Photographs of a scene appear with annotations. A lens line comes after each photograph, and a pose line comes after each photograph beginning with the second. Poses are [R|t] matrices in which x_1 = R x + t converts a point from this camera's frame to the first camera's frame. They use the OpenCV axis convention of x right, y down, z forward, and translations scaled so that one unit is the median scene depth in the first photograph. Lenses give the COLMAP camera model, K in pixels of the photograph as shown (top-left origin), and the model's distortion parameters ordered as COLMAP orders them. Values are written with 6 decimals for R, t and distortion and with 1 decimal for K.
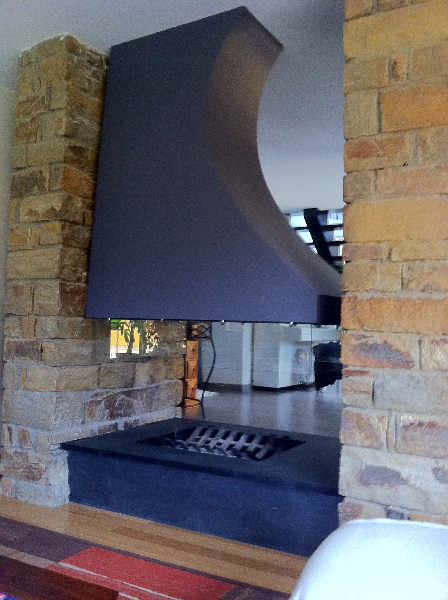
lens RADIAL K [[592.9, 0, 223.6], [0, 592.9, 299.7], [0, 0, 1]] dist [-0.065765, 0.000000]
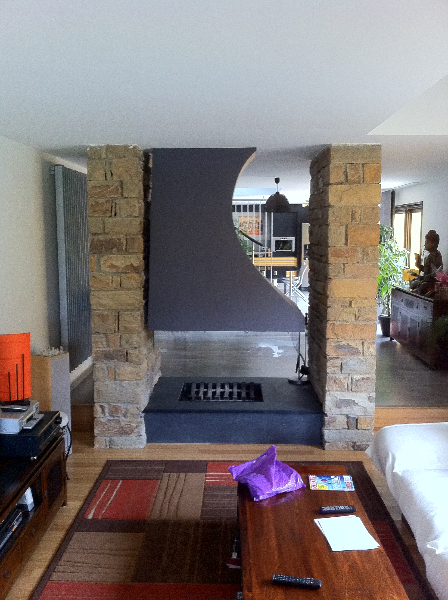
lens RADIAL K [[592.9, 0, 224.1], [0, 592.9, 300.0], [0, 0, 1]] dist [-0.065765, 0.000000]
pose [[0.877852, -0.083402, 0.471614, -1.105924], [-0.000331, 0.984615, 0.174738, -0.454083], [-0.478932, -0.153550, 0.864318, -0.629386]]
